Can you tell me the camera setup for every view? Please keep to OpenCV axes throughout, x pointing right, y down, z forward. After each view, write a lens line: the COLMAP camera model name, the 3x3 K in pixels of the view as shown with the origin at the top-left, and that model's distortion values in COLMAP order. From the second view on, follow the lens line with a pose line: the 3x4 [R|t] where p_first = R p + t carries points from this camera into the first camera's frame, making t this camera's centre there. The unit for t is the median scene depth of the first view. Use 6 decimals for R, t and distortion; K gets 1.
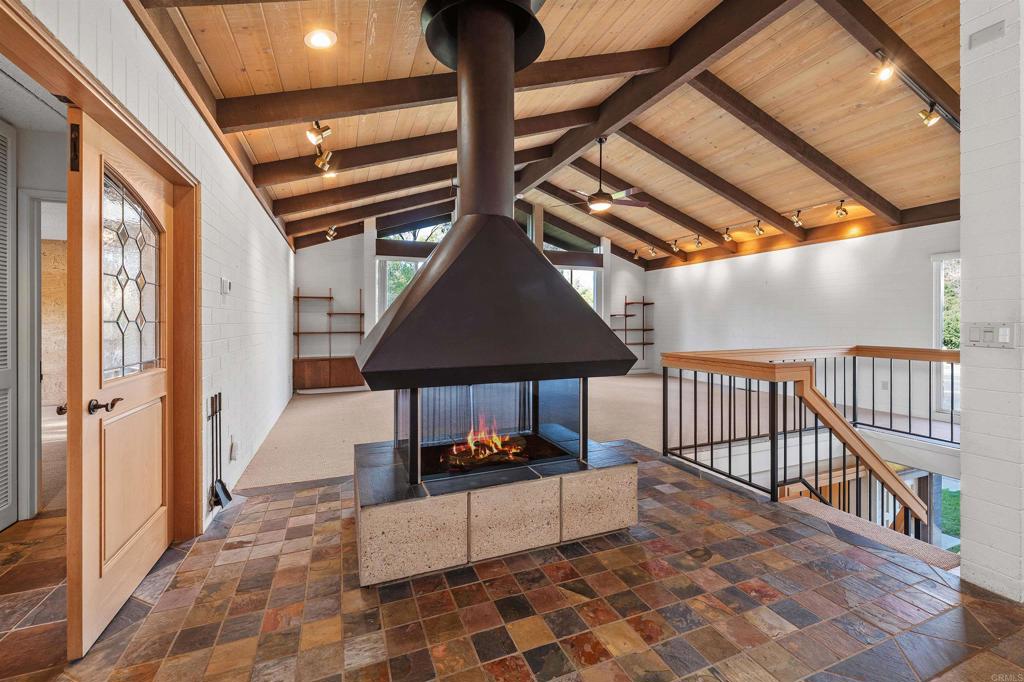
lens RADIAL K [[418.4, 0, 513.8], [0, 418.4, 330.4], [0, 0, 1]] dist [0.009357, 0.000157]
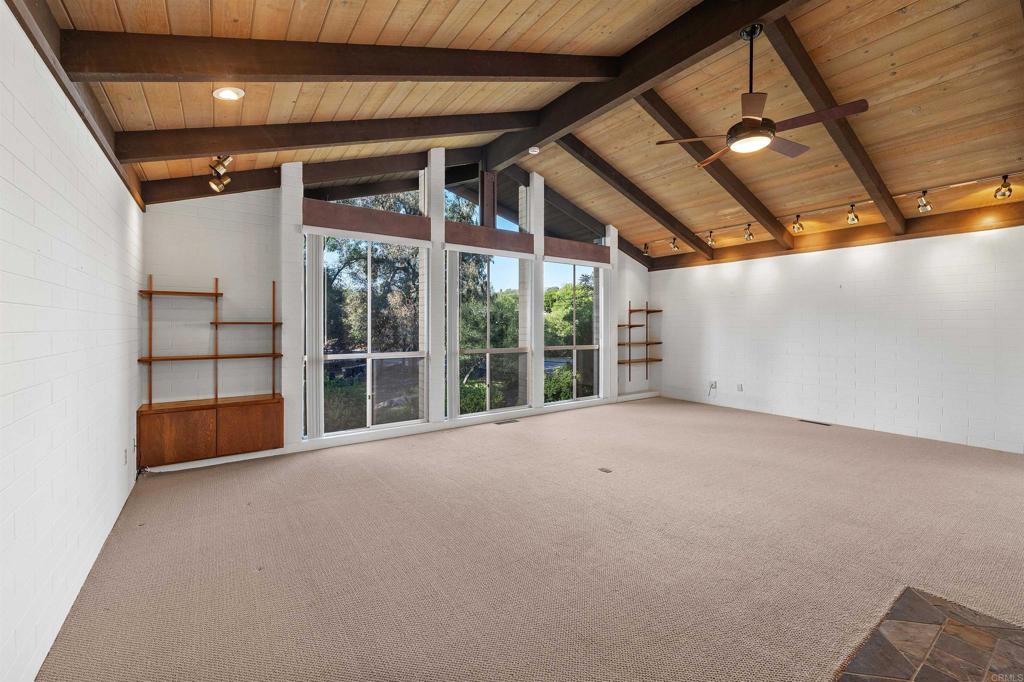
lens RADIAL K [[418.4, 0, 509.7], [0, 418.4, 334.3], [0, 0, 1]] dist [0.009357, 0.000157]
pose [[0.973619, -0.000664, 0.228177, -0.179292], [0.001549, 0.999992, -0.003699, -0.021413], [-0.228173, 0.003955, 0.973613, 0.352530]]
